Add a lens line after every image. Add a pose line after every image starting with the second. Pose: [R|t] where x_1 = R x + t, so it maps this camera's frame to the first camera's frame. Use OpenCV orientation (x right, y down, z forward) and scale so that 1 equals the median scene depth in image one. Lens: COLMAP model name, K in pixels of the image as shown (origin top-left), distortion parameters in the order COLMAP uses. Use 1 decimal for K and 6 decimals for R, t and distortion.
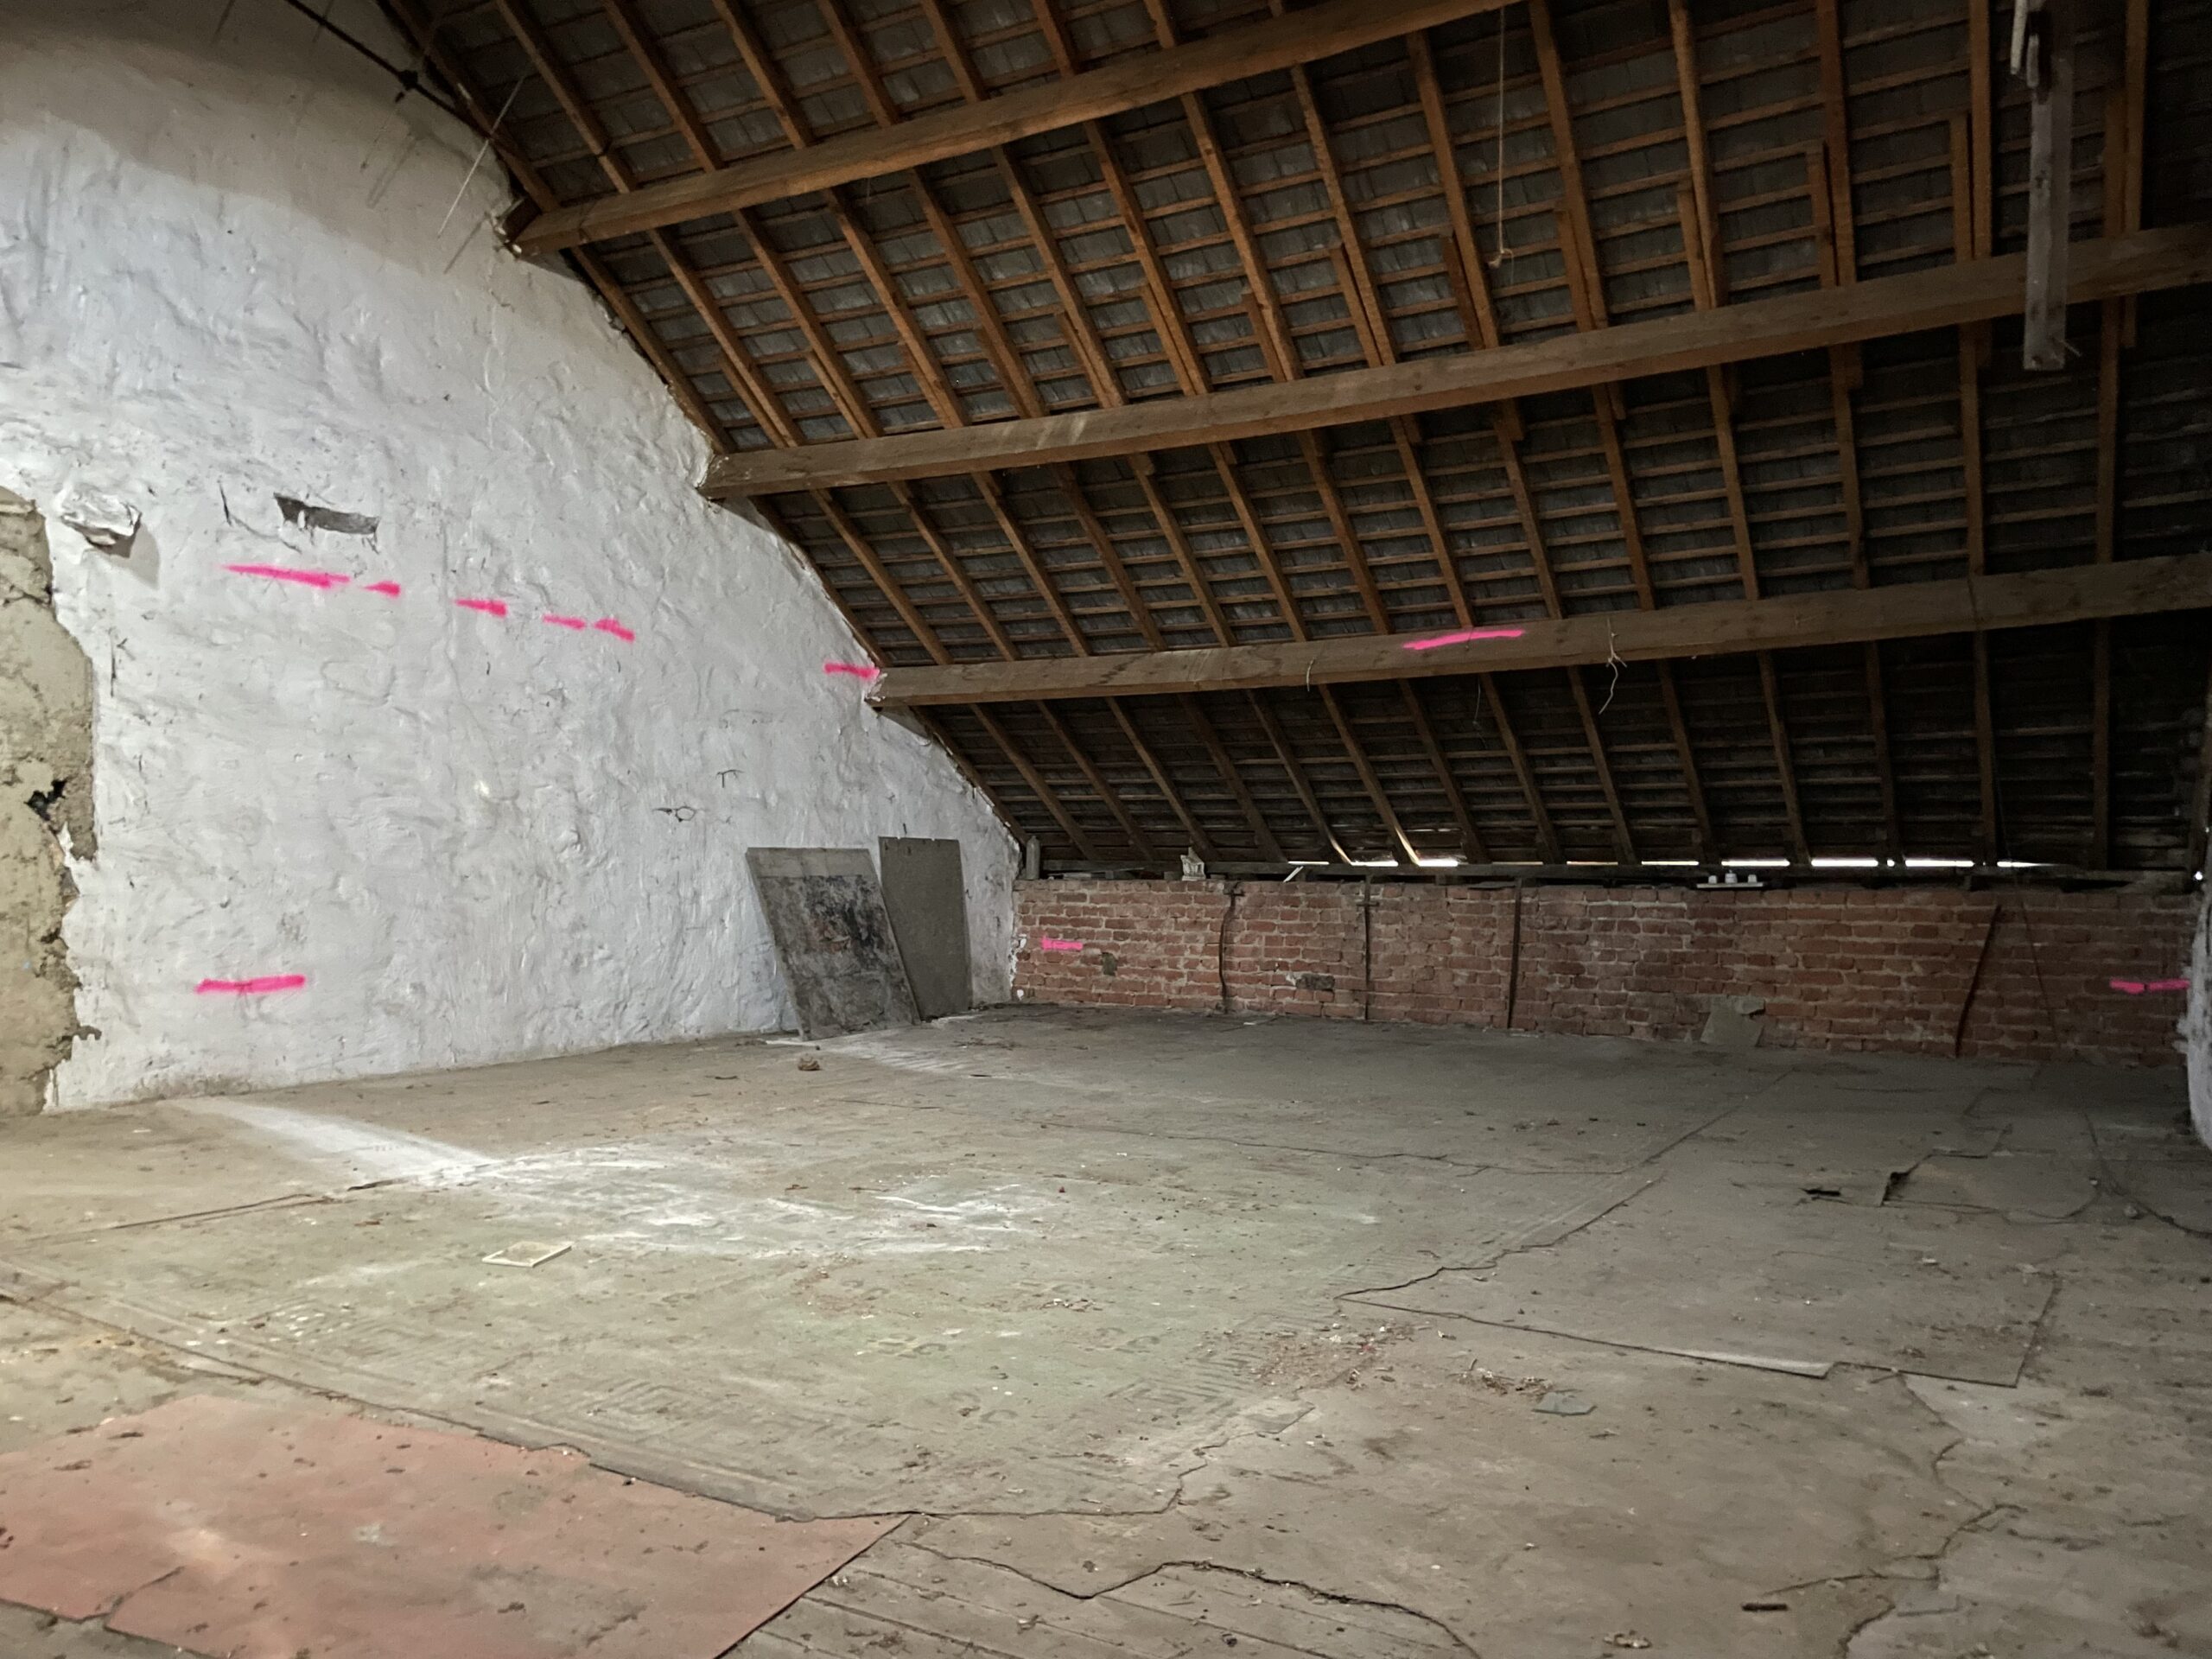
lens RADIAL K [[1676.3, 0, 1106.0], [0, 1676.3, 829.5], [0, 0, 1]] dist [0.052121, -0.107211]
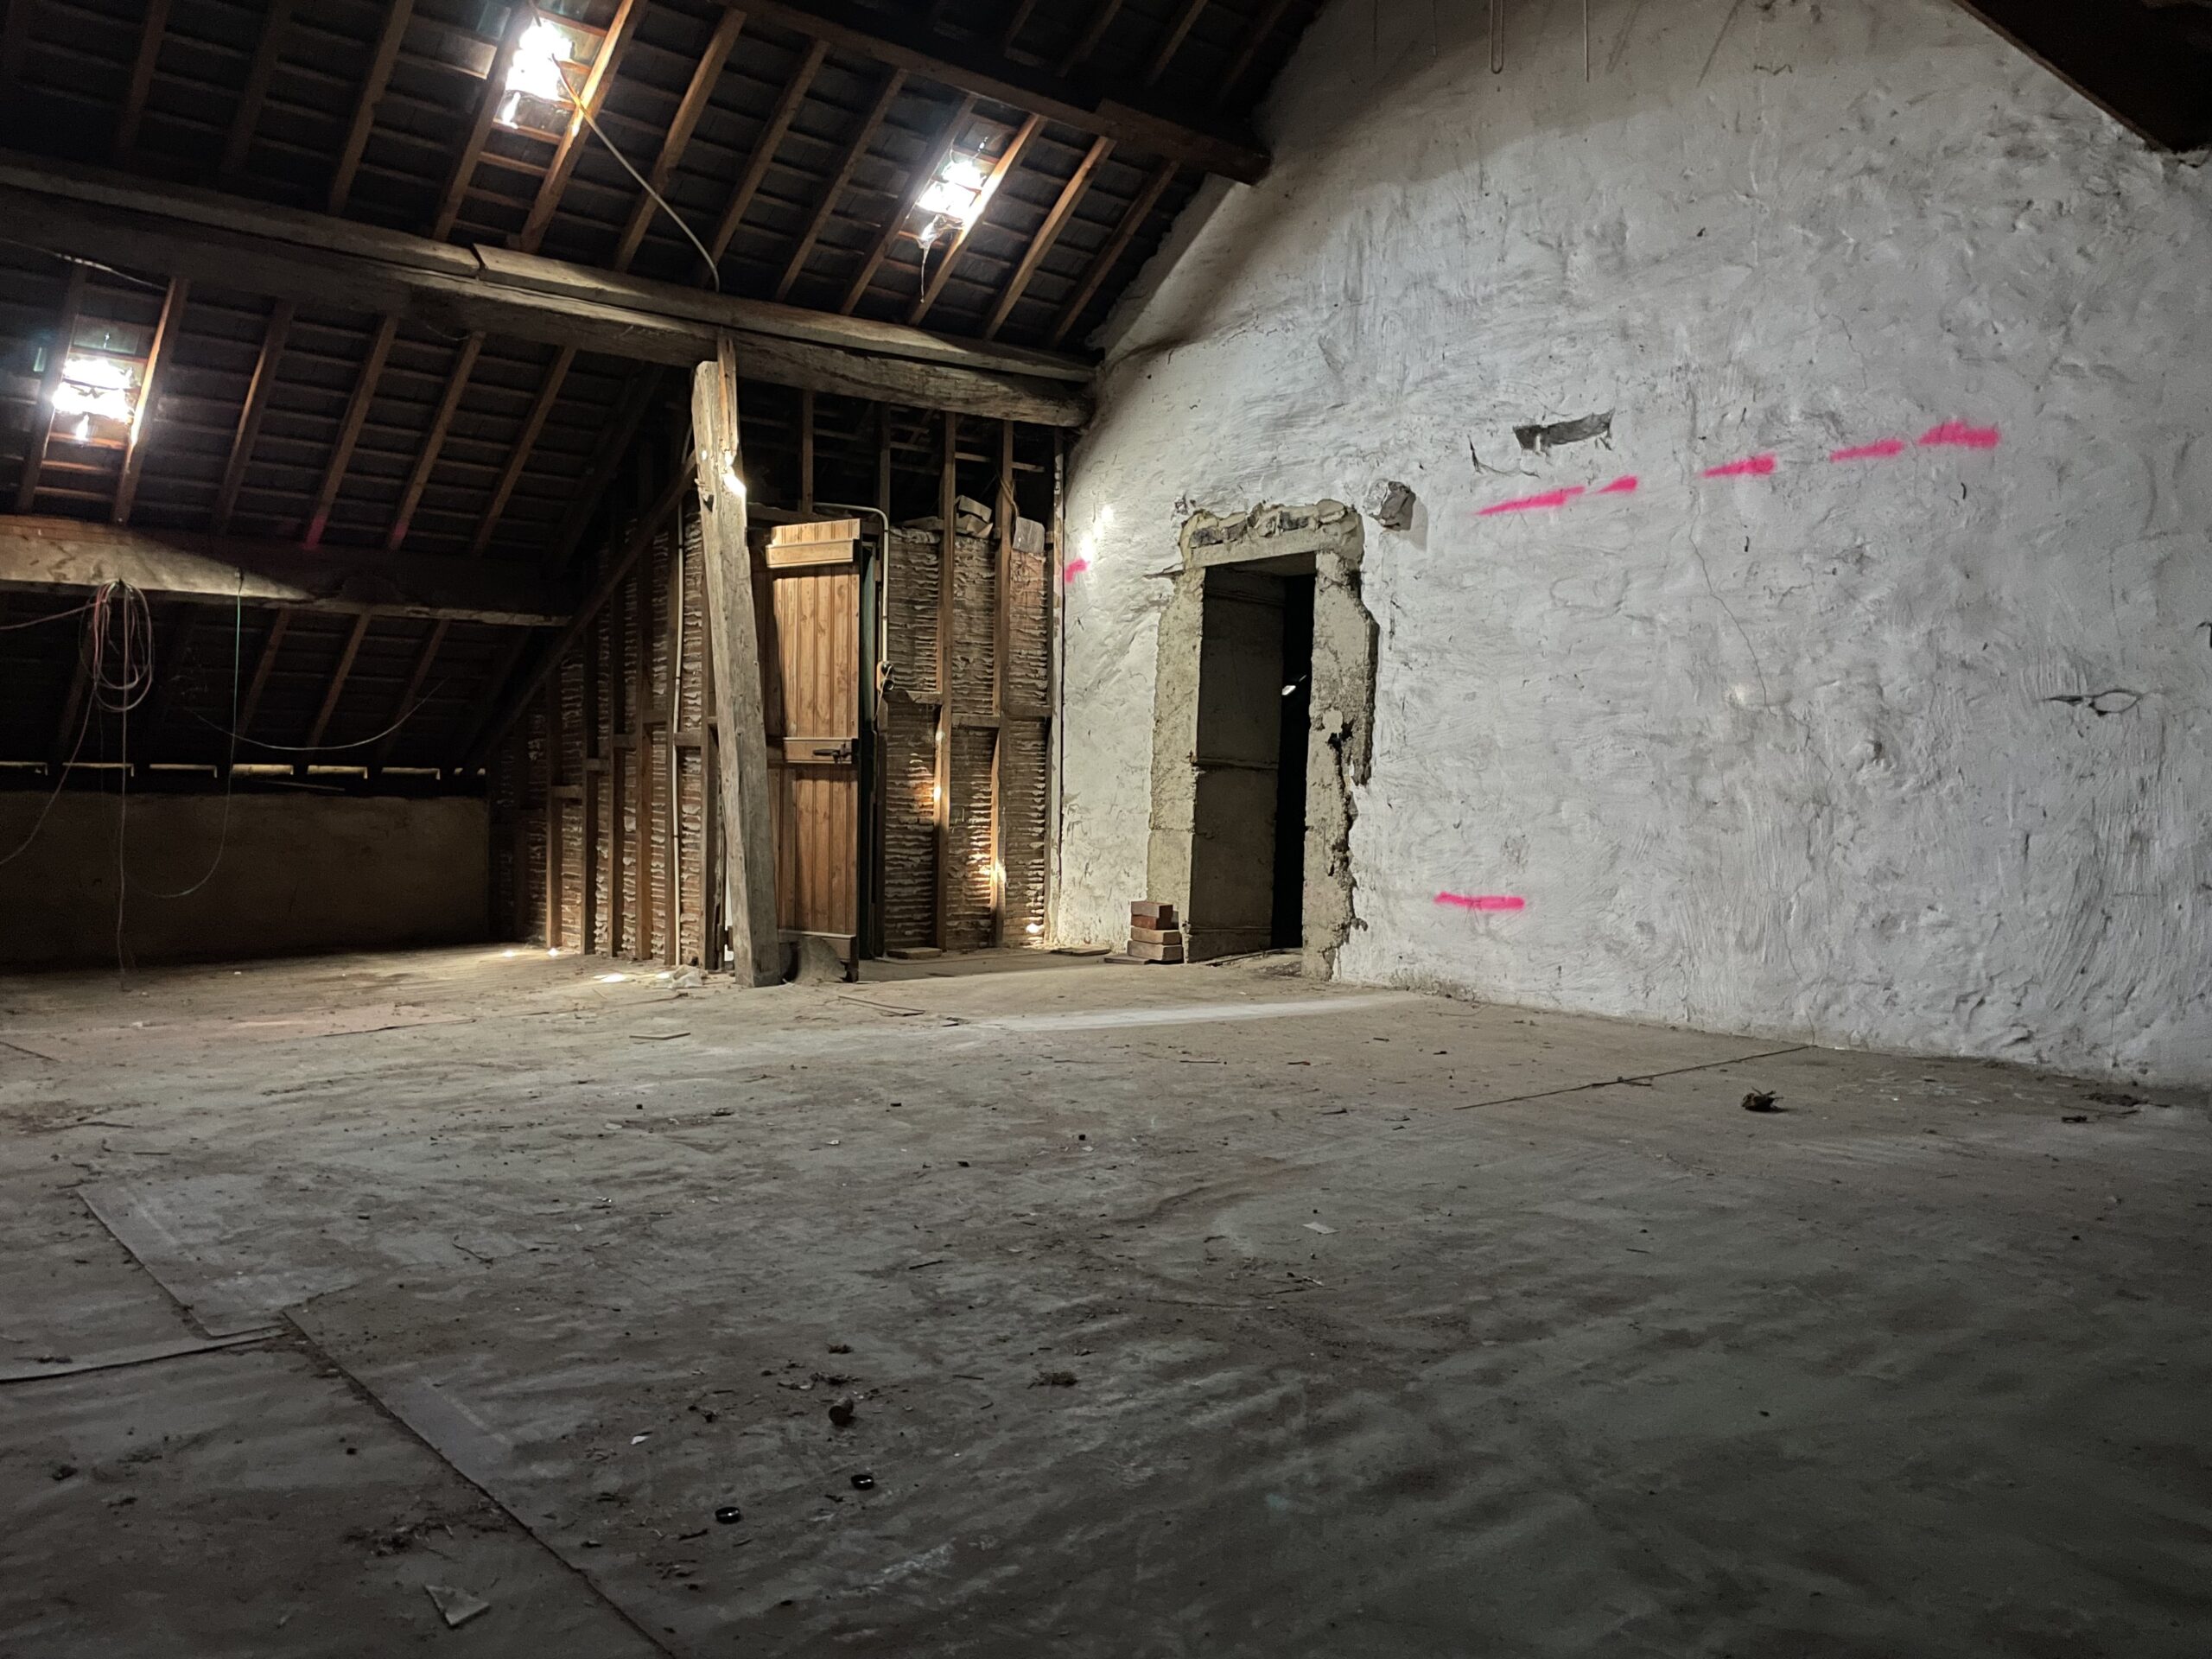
lens RADIAL K [[1676.3, 0, 1106.0], [0, 1676.3, 829.5], [0, 0, 1]] dist [0.052121, -0.107211]
pose [[-0.341408, 0.016009, -0.939779, 0.545105], [0.016809, 0.999799, 0.010925, 0.029230], [0.939765, -0.012067, -0.341609, 1.084778]]
